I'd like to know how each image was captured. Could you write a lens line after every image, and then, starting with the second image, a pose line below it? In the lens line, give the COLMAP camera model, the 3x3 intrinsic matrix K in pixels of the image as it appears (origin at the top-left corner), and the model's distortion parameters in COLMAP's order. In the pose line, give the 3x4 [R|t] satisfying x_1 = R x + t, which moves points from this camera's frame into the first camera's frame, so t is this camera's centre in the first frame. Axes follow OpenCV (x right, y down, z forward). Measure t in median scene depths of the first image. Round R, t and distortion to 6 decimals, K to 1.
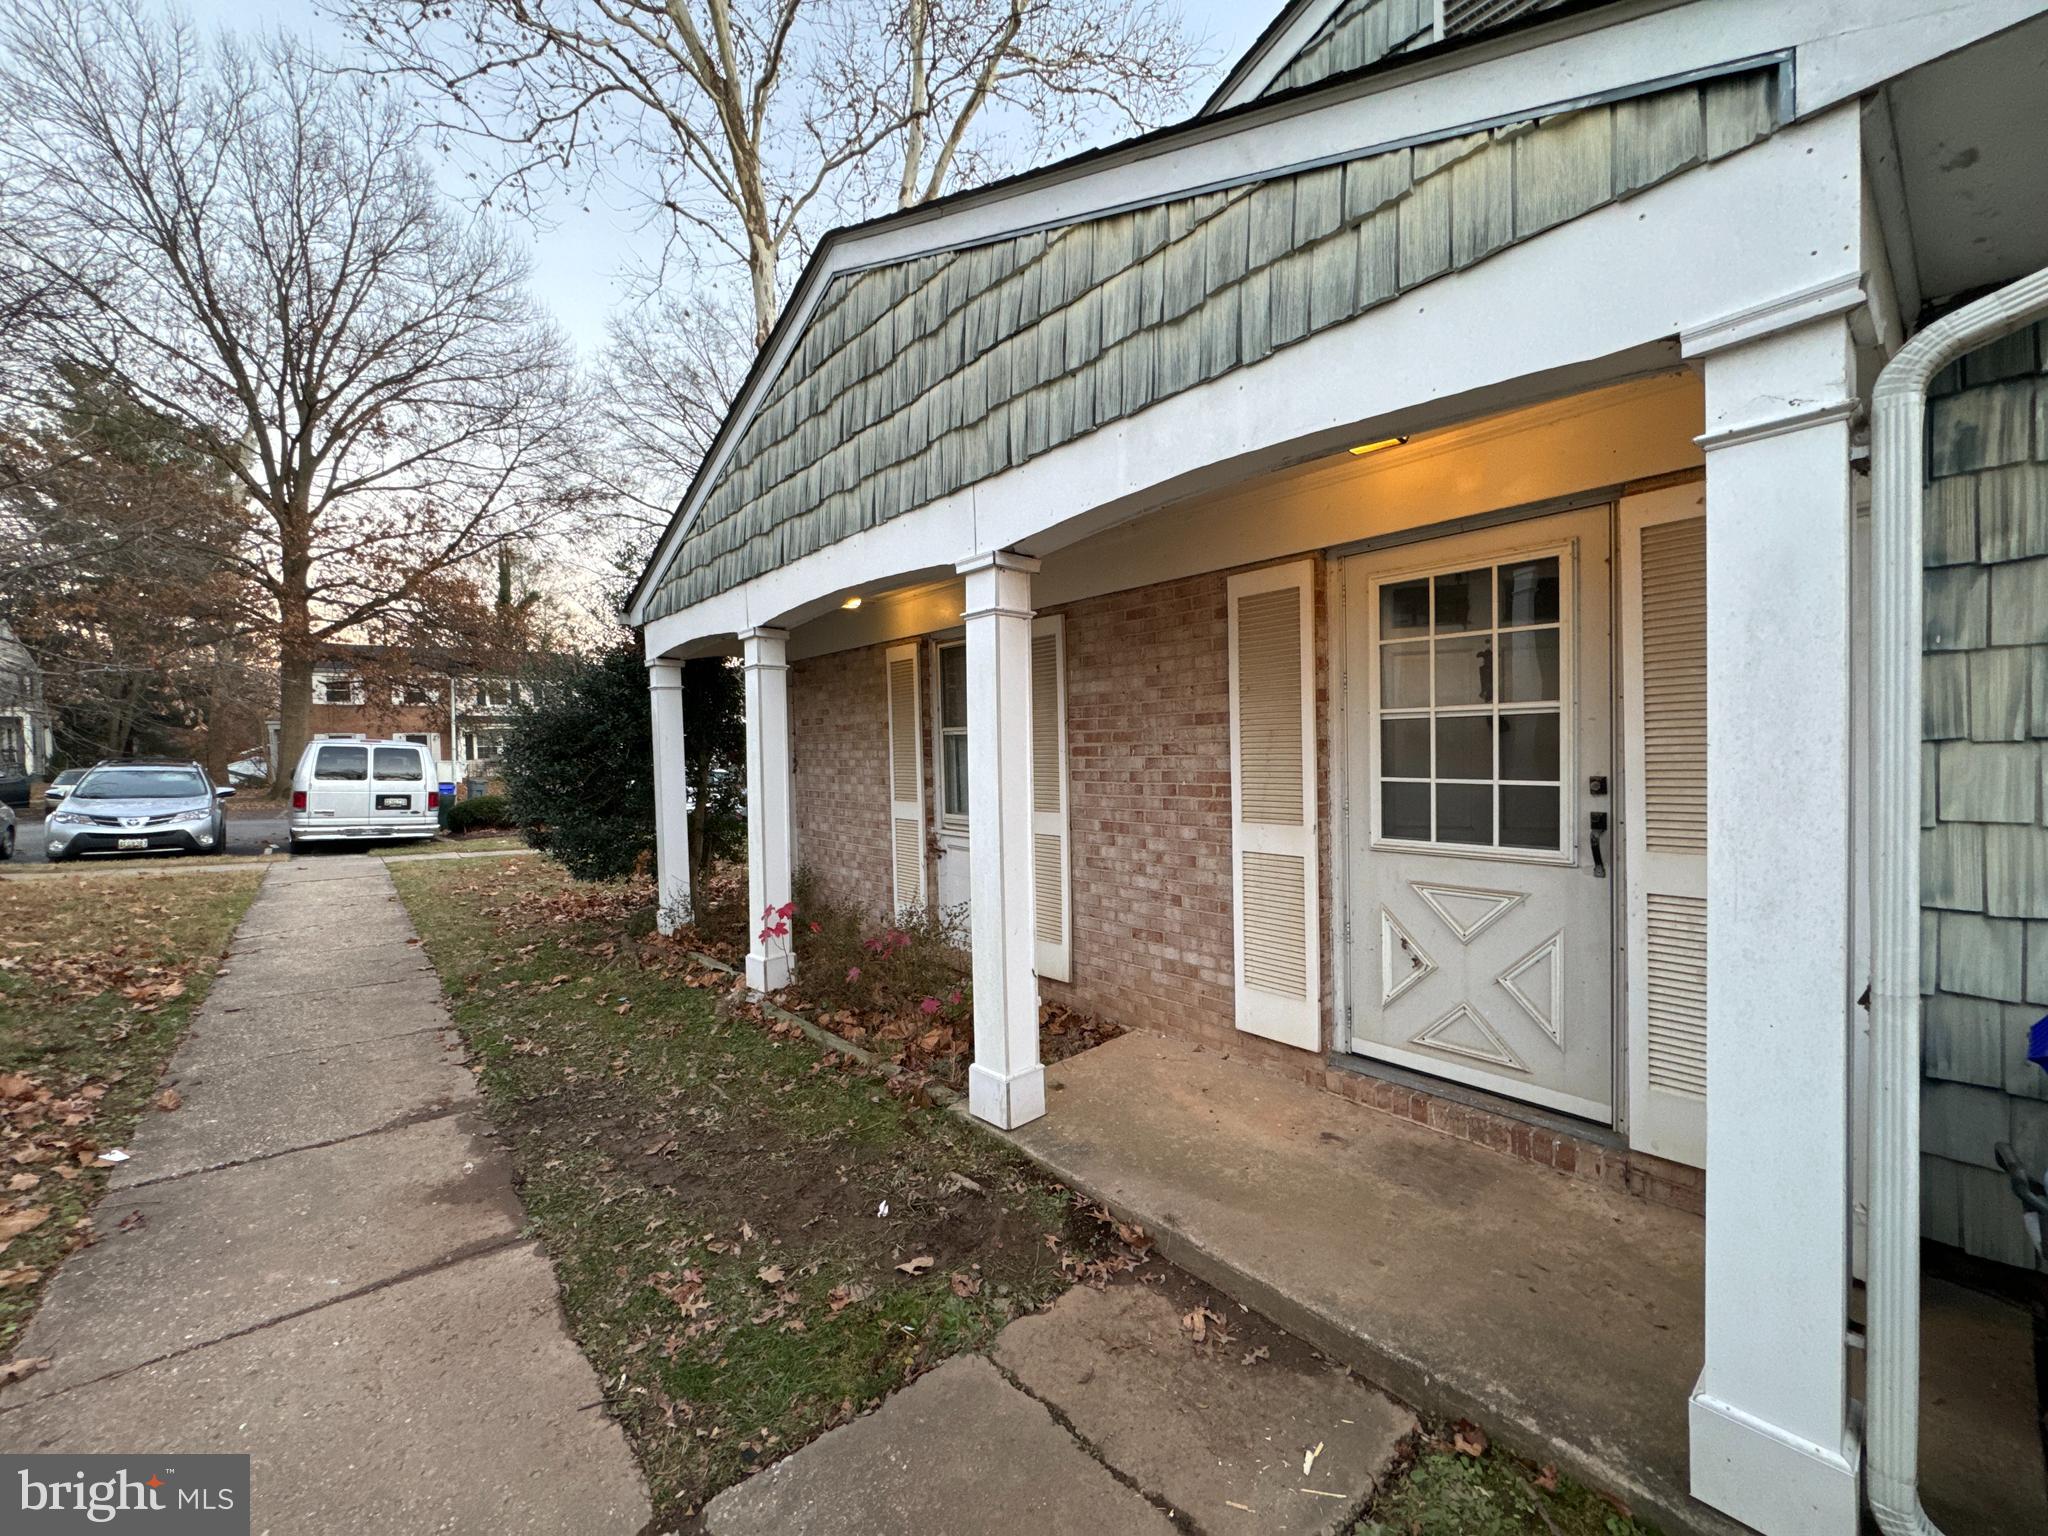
lens RADIAL K [[810.5, 0, 1009.9], [0, 810.5, 769.9], [0, 0, 1]] dist [-0.006509, 0.001026]
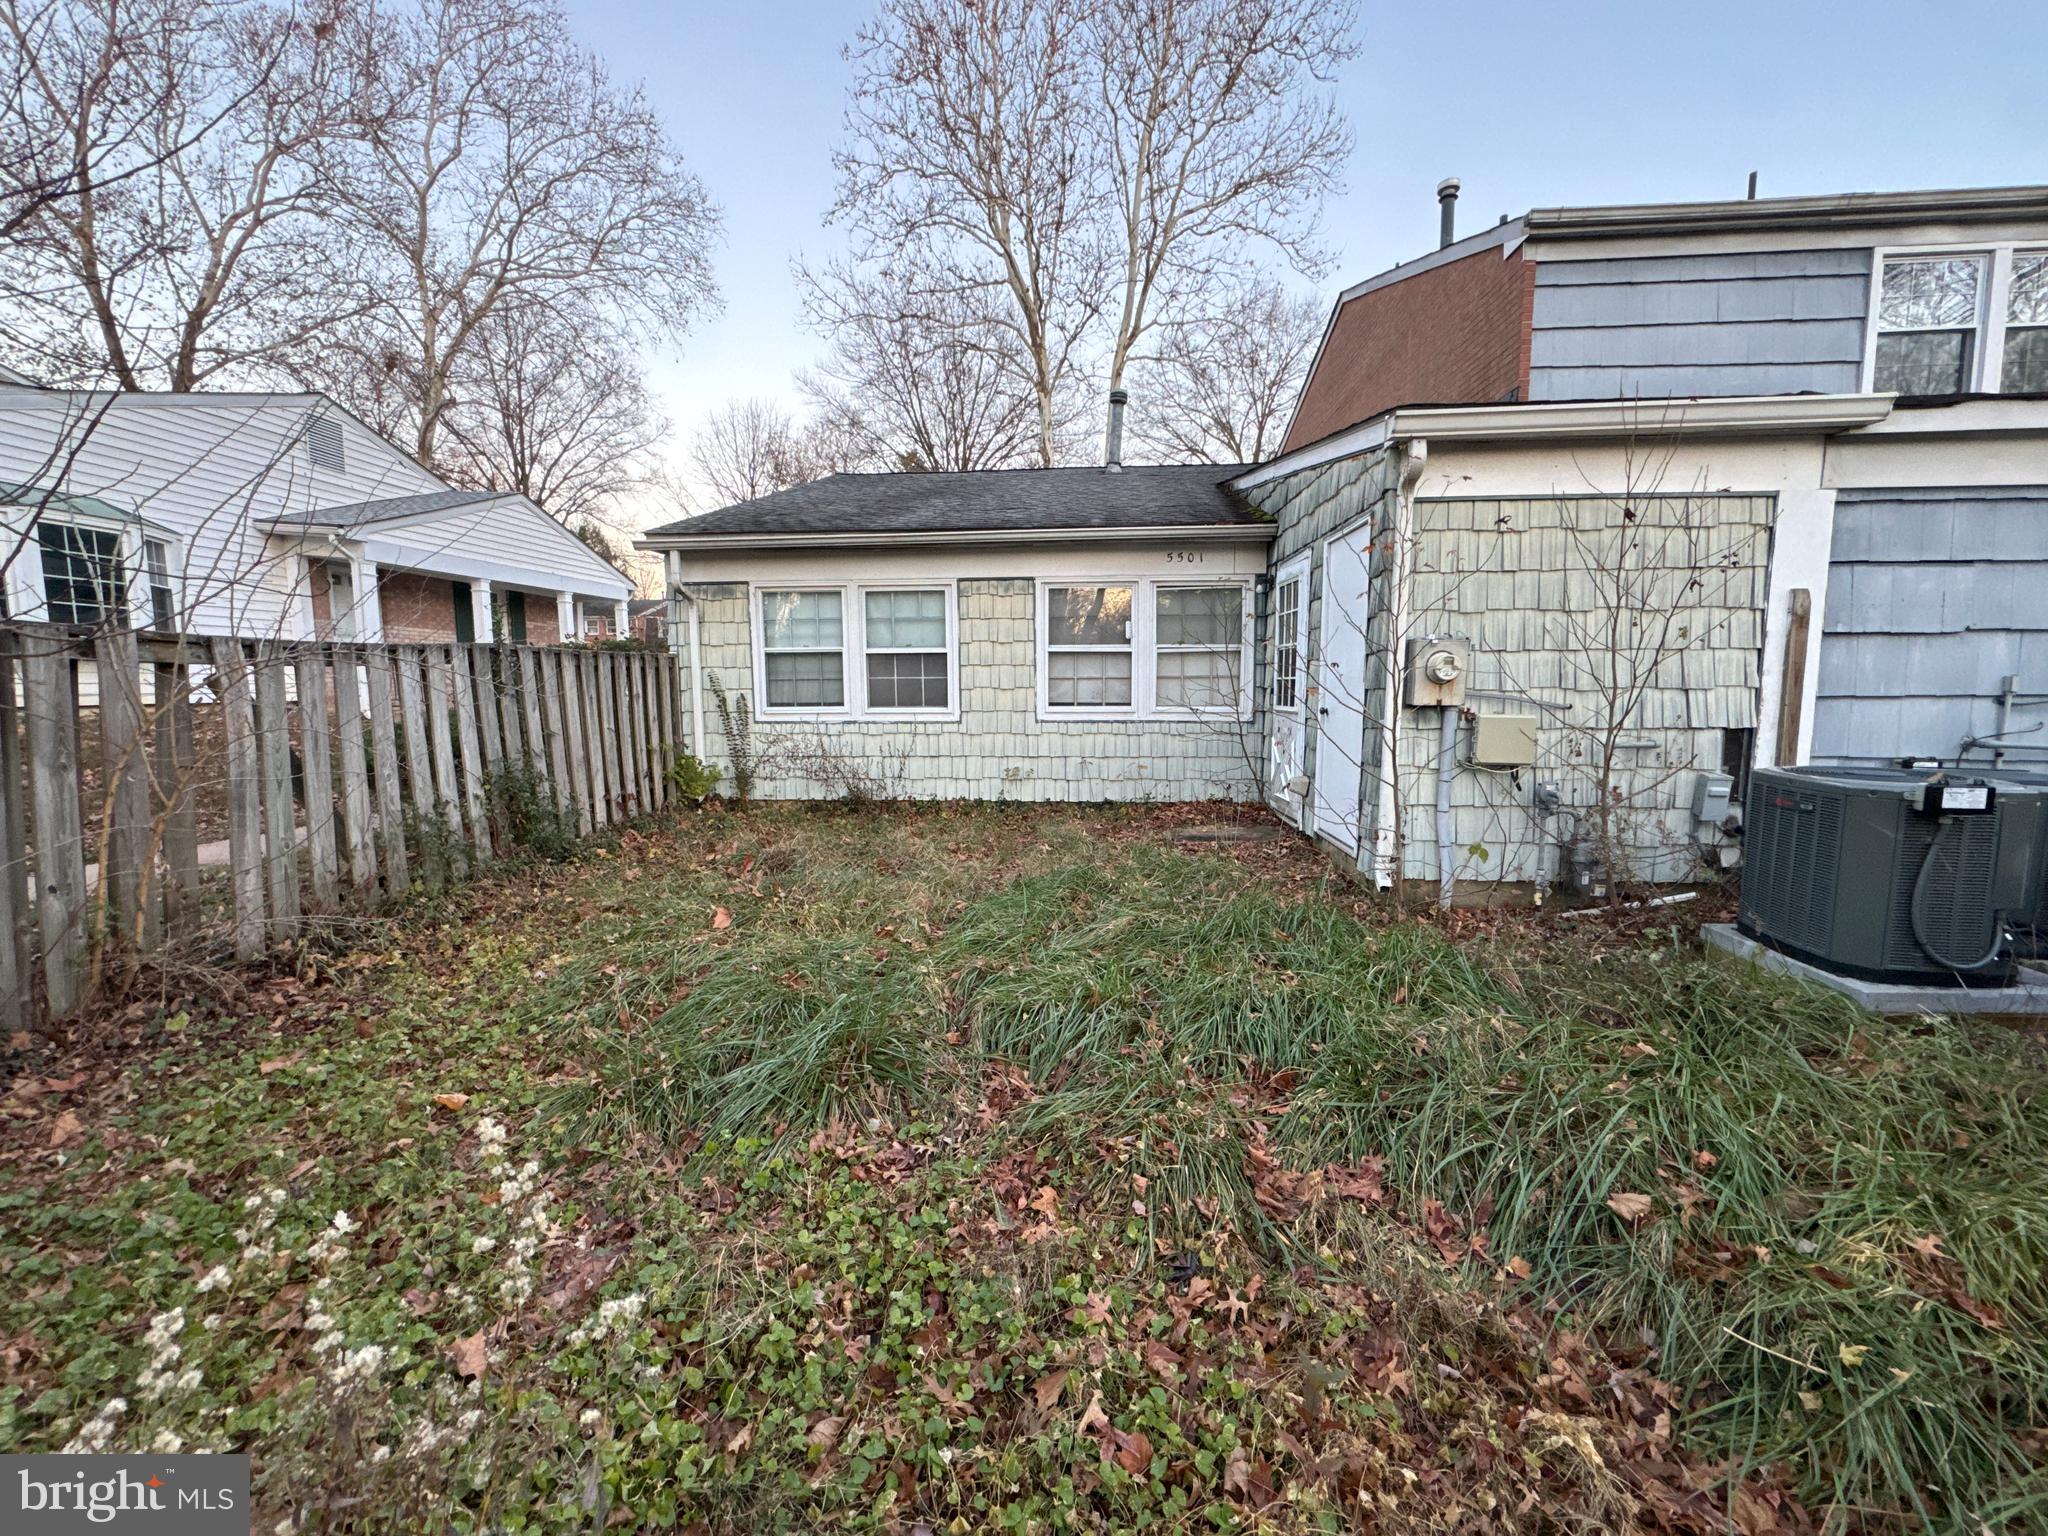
lens RADIAL K [[810.5, 0, 1022.2], [0, 810.5, 775.4], [0, 0, 1]] dist [-0.006509, 0.001026]
pose [[0.711270, 0.099206, -0.695883, 0.510673], [-0.031954, 0.993530, 0.108979, -0.001107], [0.702192, -0.055277, 0.709839, -0.188745]]
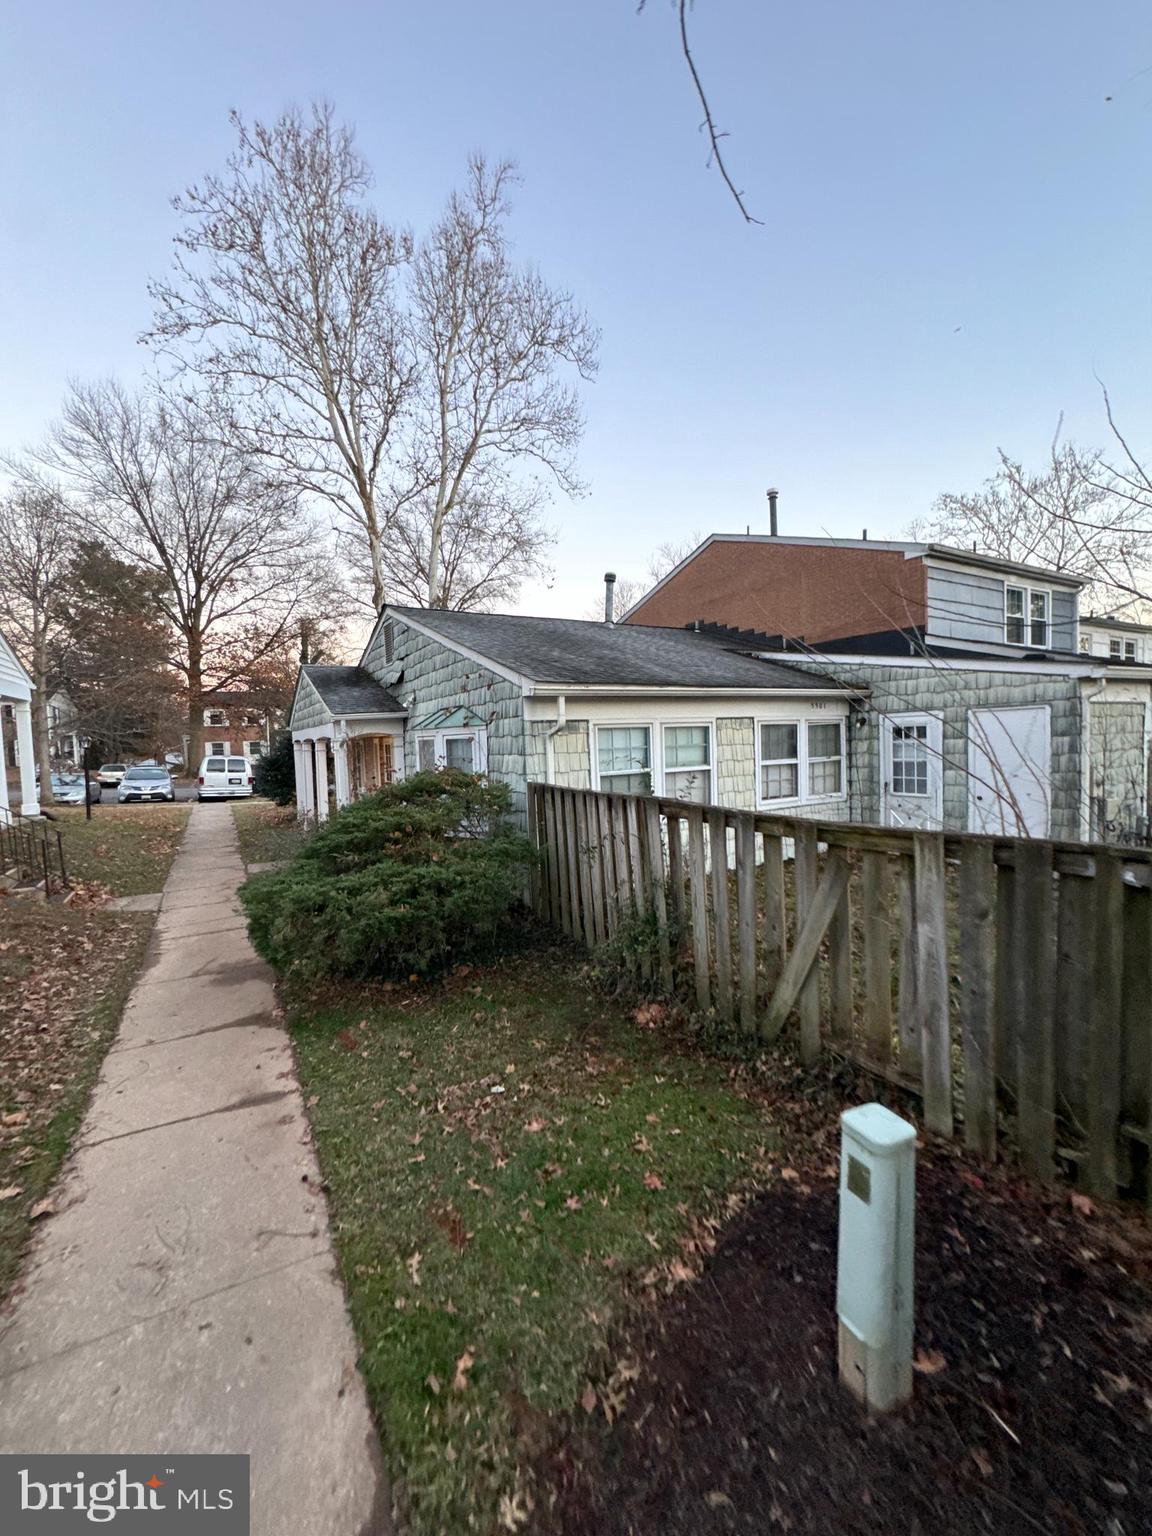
lens RADIAL K [[607.9, 0, 571.9], [0, 607.9, 769.4], [0, 0, 1]] dist [-0.006509, 0.001026]
pose [[0.986016, -0.000214, -0.166652, 0.268385], [0.004918, 0.999601, 0.027814, -0.020868], [0.166579, -0.028245, 0.985623, -0.313529]]
